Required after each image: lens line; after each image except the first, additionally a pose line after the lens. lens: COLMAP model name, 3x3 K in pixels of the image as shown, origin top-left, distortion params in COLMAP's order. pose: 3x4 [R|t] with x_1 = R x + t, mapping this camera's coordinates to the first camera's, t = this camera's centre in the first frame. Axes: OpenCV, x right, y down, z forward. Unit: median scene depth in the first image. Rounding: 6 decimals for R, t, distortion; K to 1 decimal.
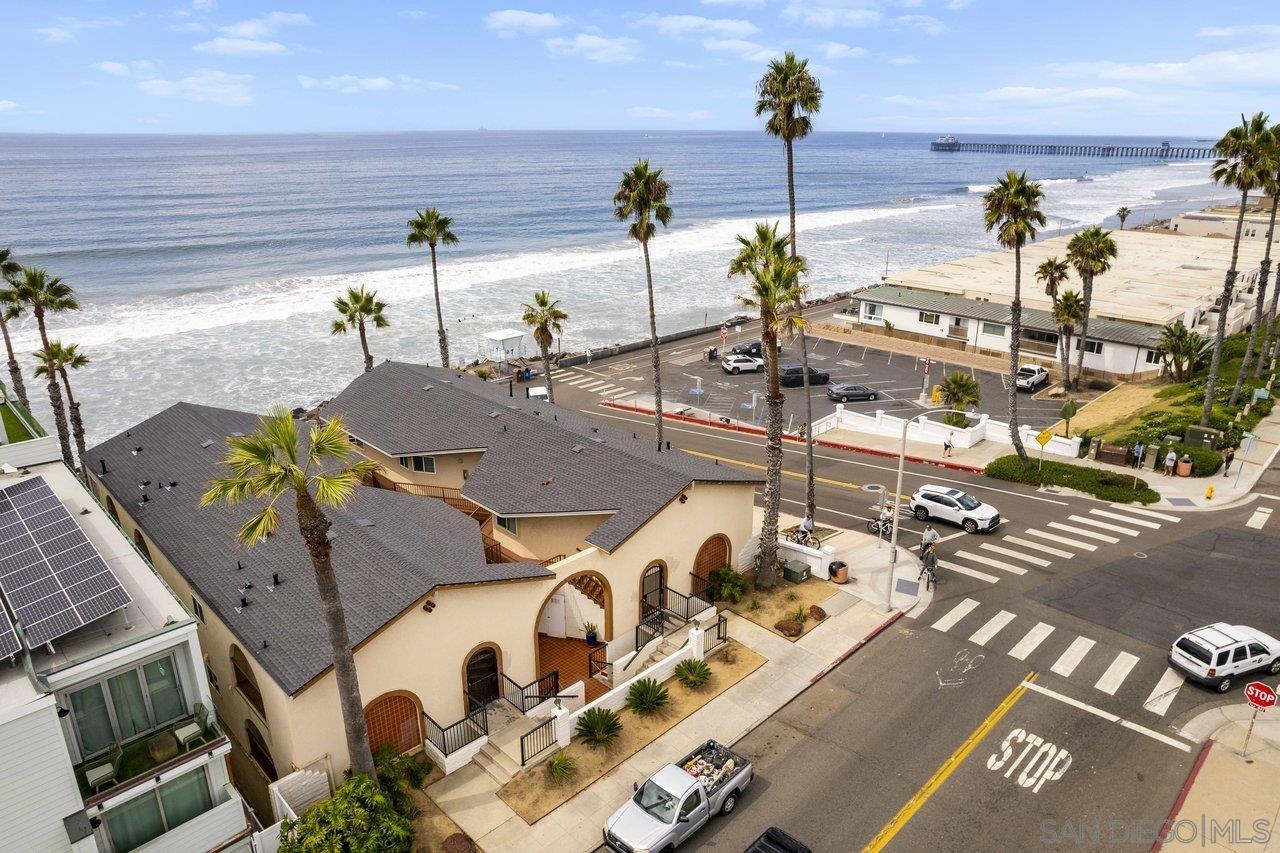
lens RADIAL K [[834.9, 0, 652.3], [0, 834.9, 423.2], [0, 0, 1]] dist [-0.064538, 0.034980]
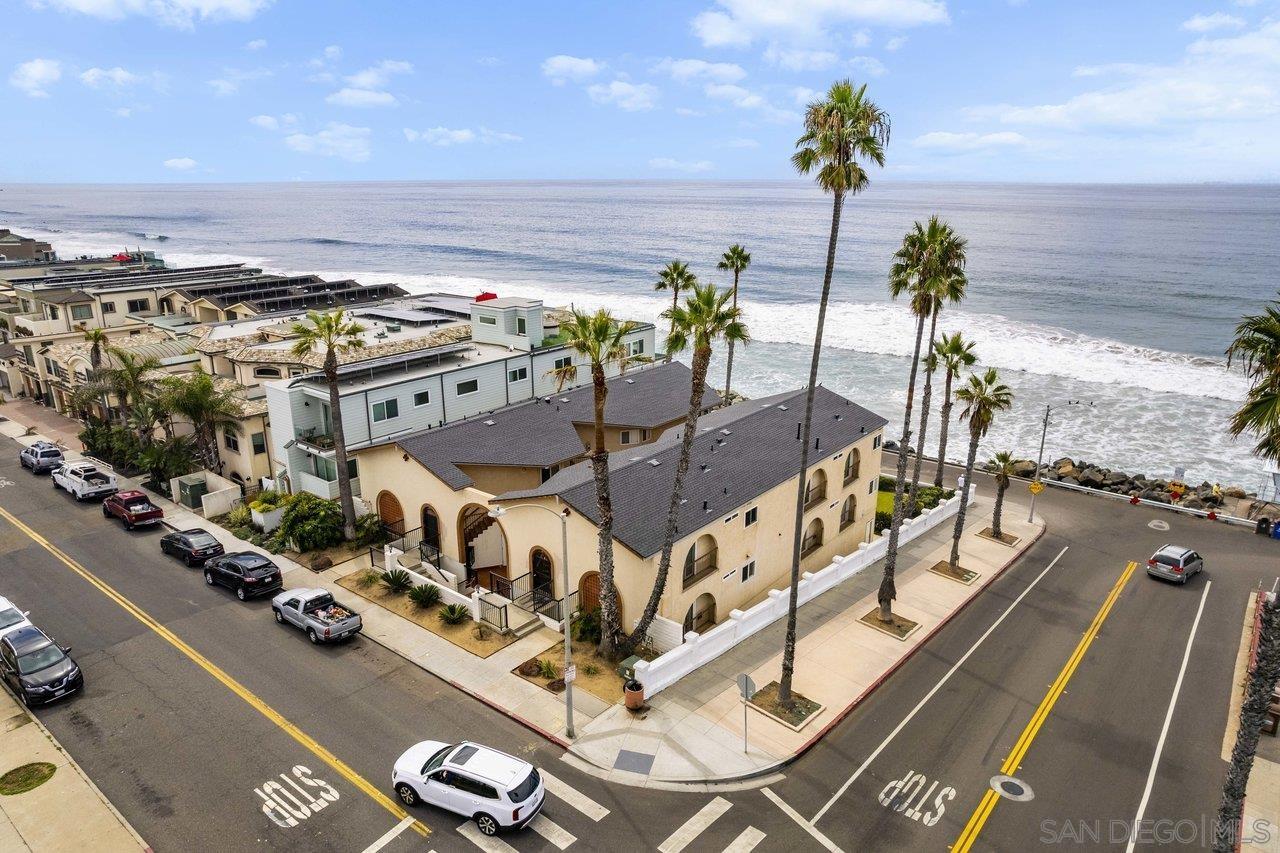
lens RADIAL K [[829.8, 0, 640.0], [0, 829.8, 426.5], [0, 0, 1]] dist [-0.041133, 0.003398]
pose [[0.119879, 0.288663, -0.949896, 1.048594], [-0.336845, 0.911866, 0.234596, -0.300522], [0.933897, 0.291845, 0.206549, 0.828086]]
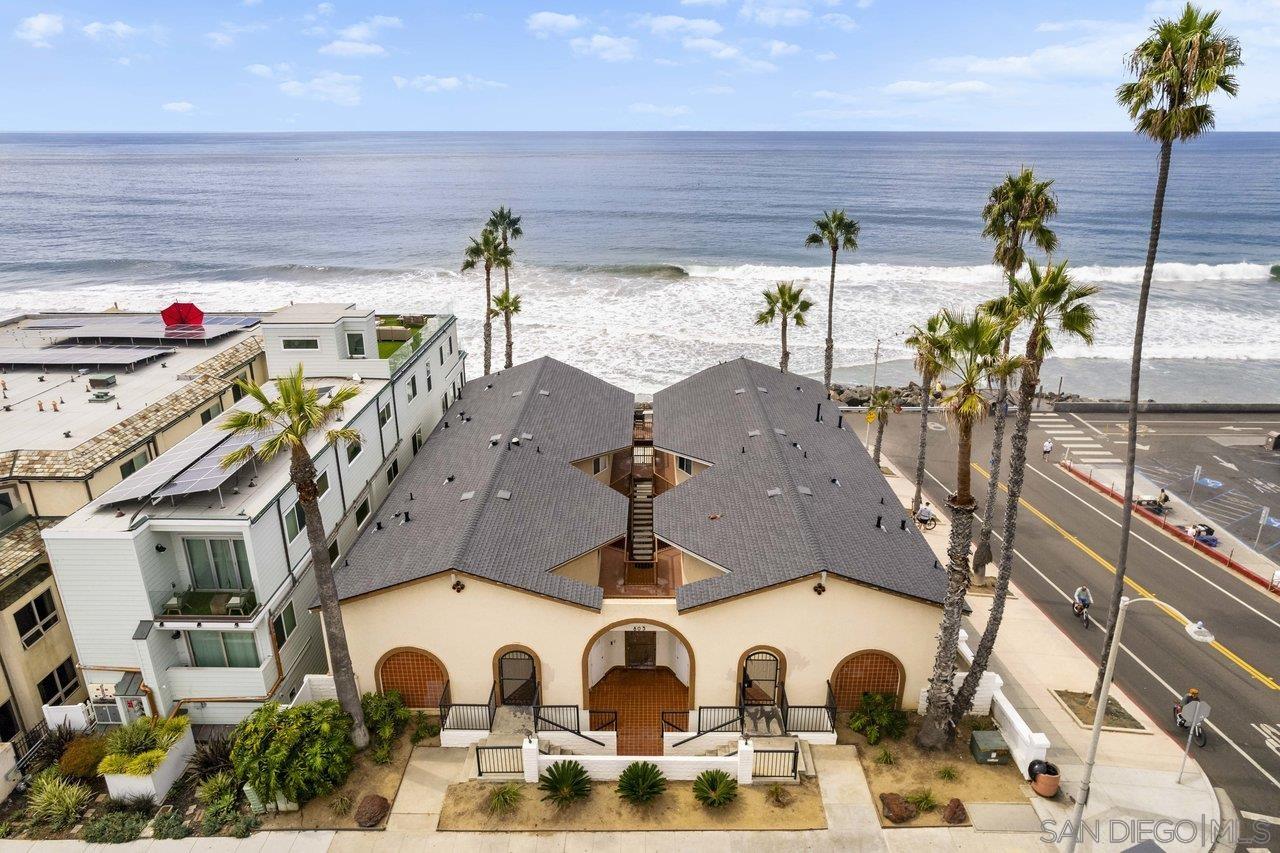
lens RADIAL K [[834.9, 0, 652.3], [0, 834.9, 423.2], [0, 0, 1]] dist [-0.064538, 0.034980]
pose [[0.706962, 0.238674, -0.665762, 0.413341], [-0.235801, 0.967020, 0.096281, -0.100874], [0.666785, 0.088920, 0.739926, 0.288964]]
